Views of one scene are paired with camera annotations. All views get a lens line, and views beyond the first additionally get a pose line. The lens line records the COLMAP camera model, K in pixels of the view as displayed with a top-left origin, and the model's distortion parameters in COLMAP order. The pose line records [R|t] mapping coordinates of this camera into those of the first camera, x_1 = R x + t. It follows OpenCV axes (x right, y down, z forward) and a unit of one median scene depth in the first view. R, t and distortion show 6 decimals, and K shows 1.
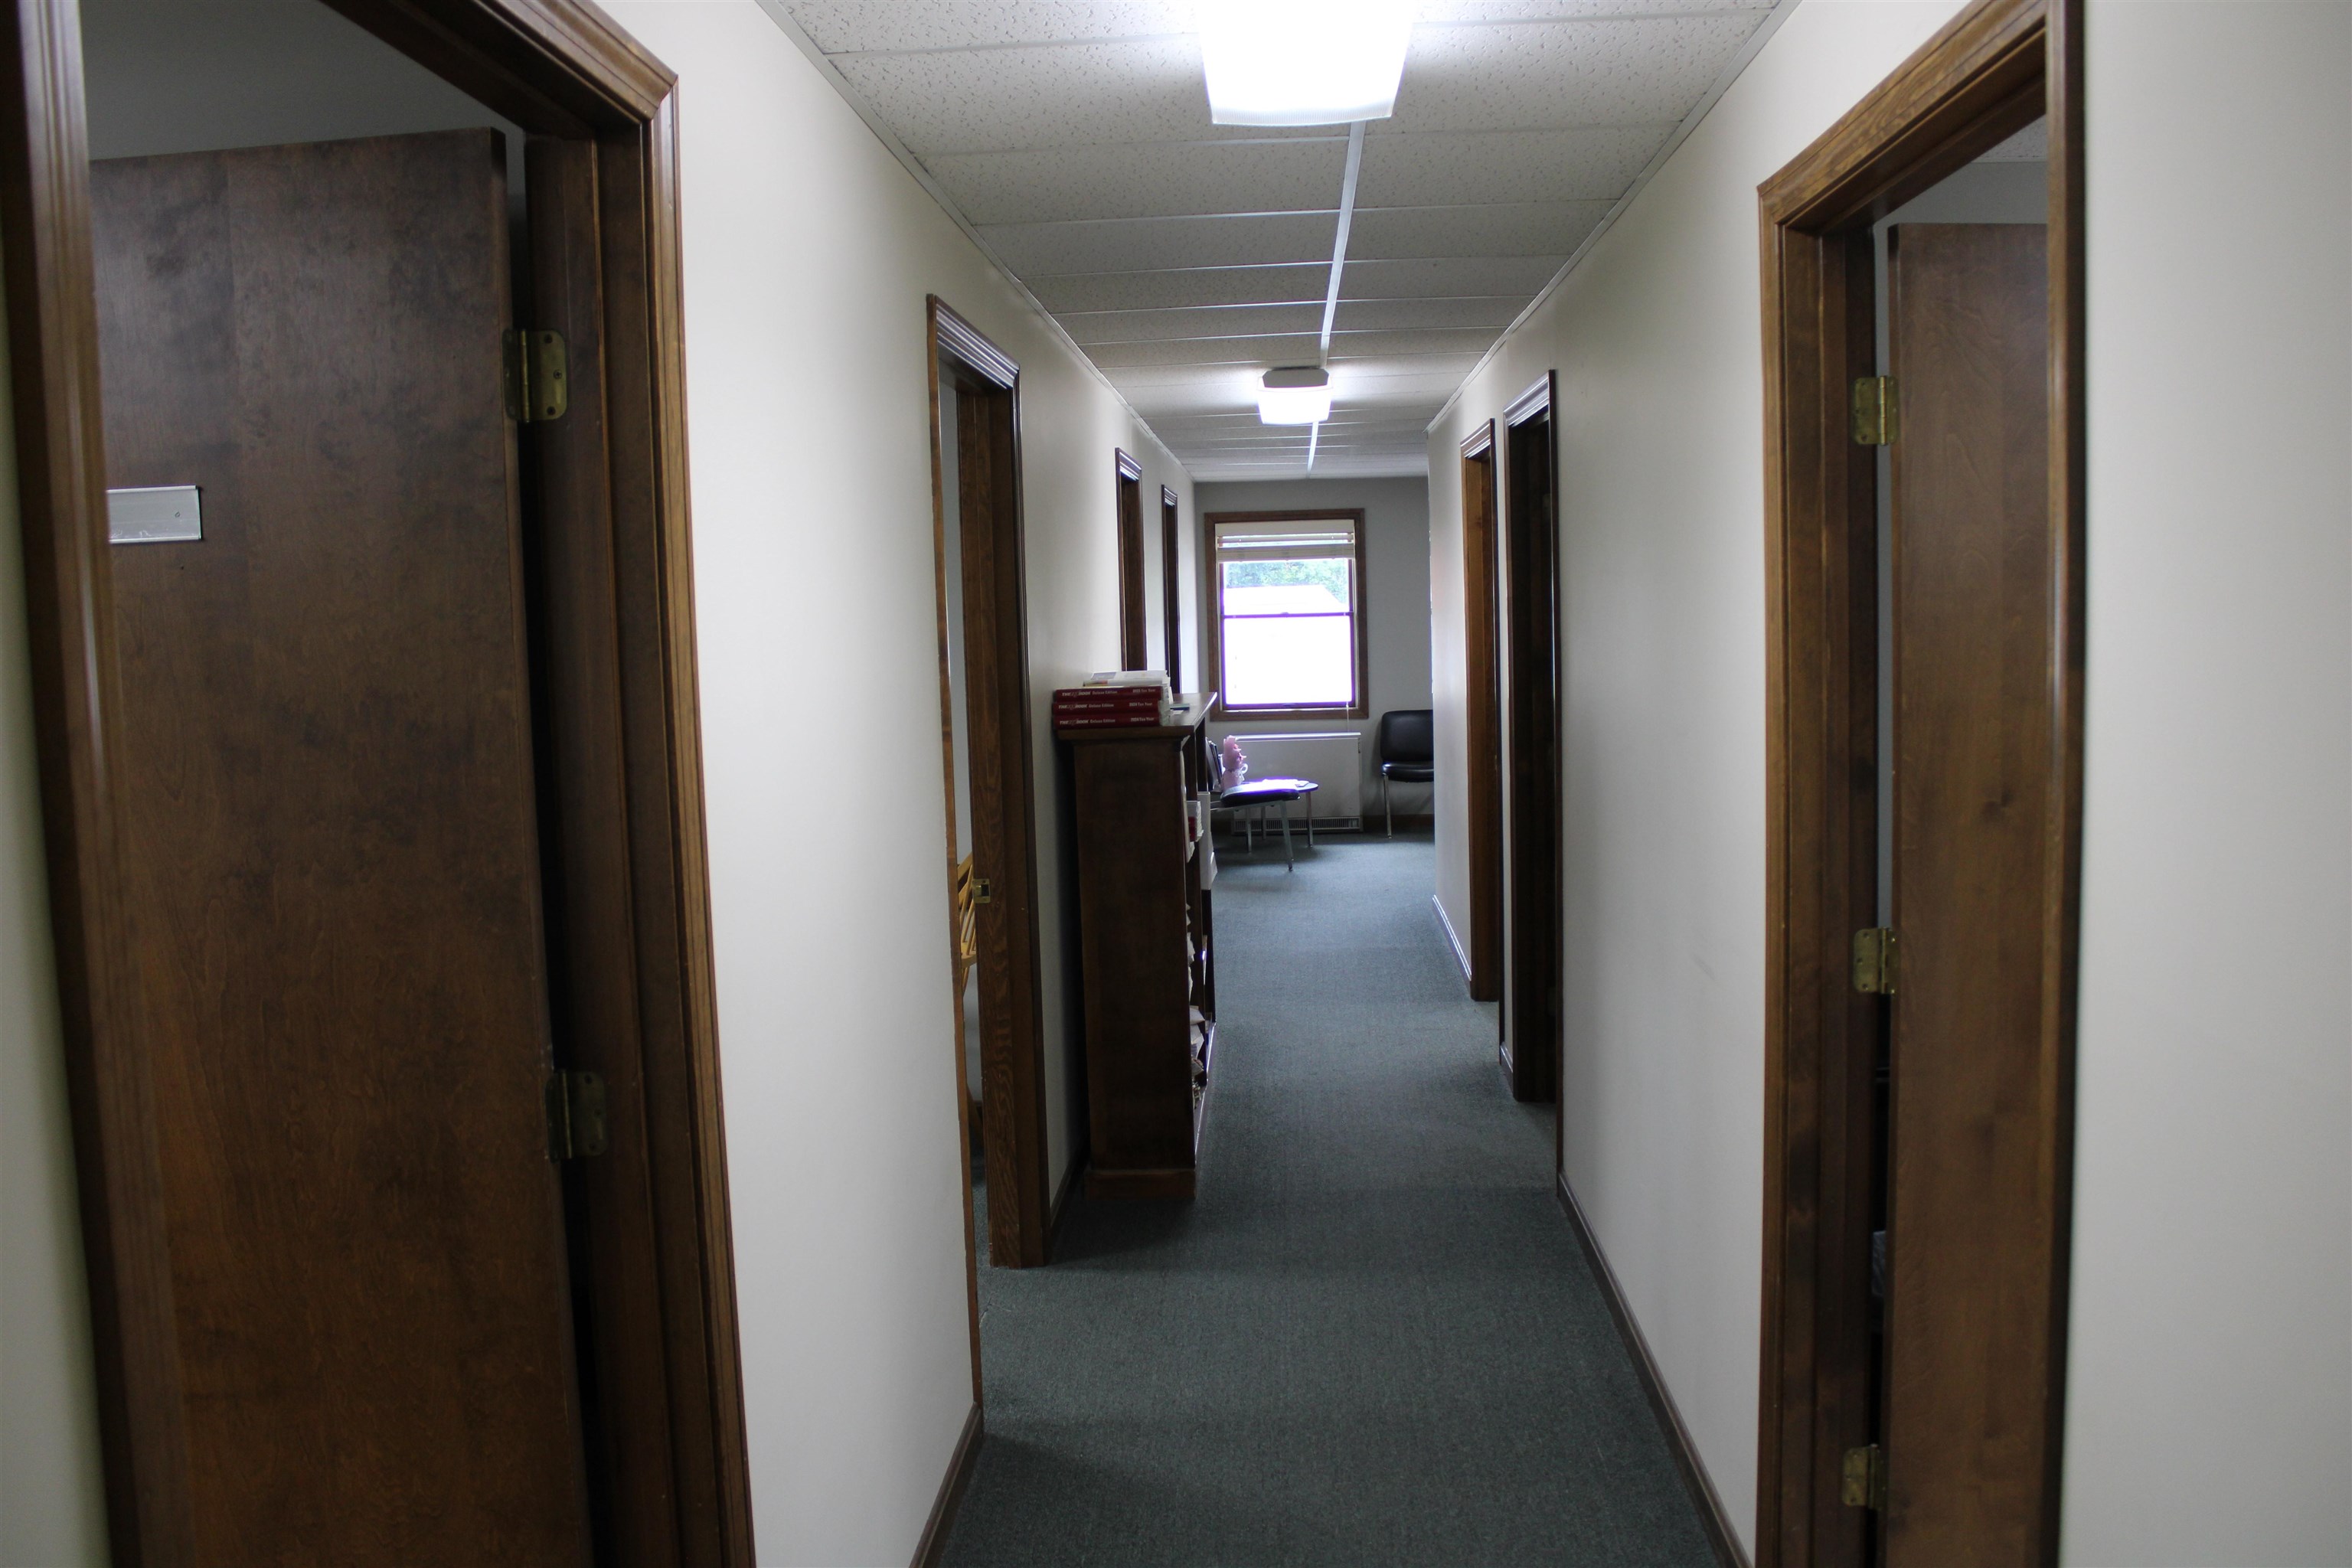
lens RADIAL K [[1918.3, 0, 1077.0], [0, 1918.3, 781.6], [0, 0, 1]] dist [-0.064031, 0.000866]
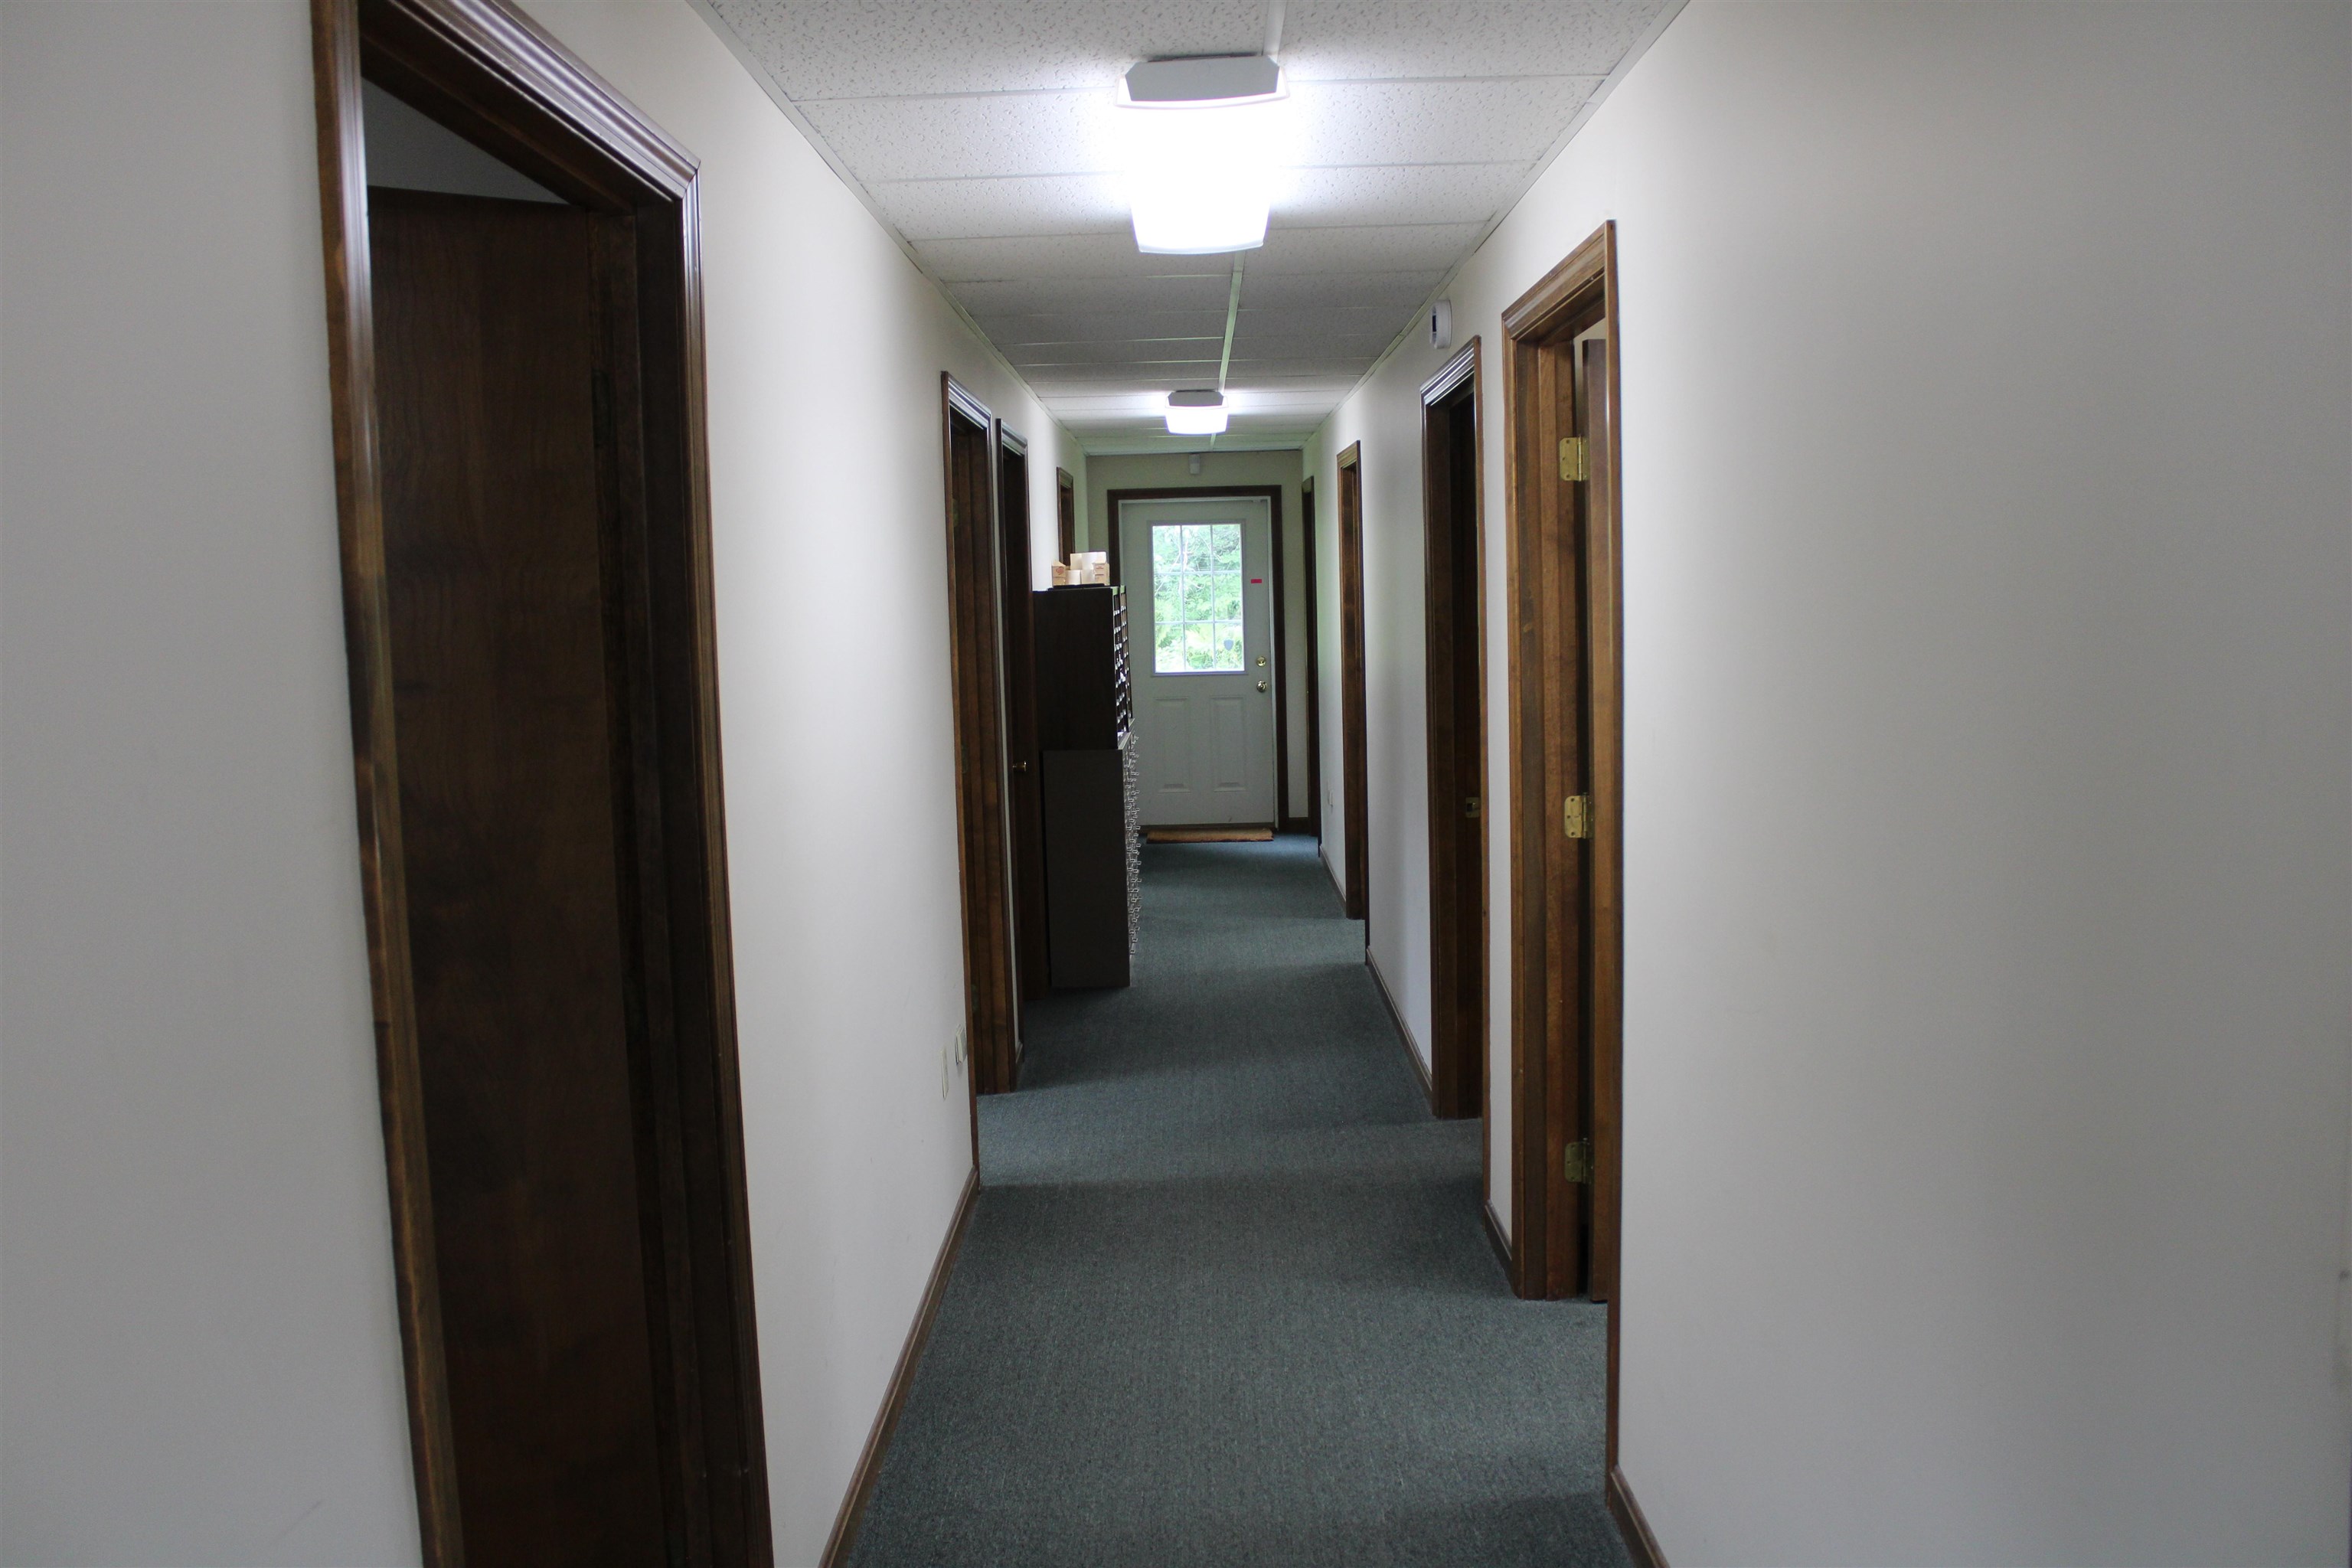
lens RADIAL K [[1945.9, 0, 1200.0], [0, 1945.9, 788.0], [0, 0, 1]] dist [-0.157712, 0.170807]
pose [[0.993404, -0.009443, 0.114273, -0.047543], [0.008534, 0.999928, 0.008438, 0.041617], [-0.114345, -0.007407, 0.993414, -0.405245]]
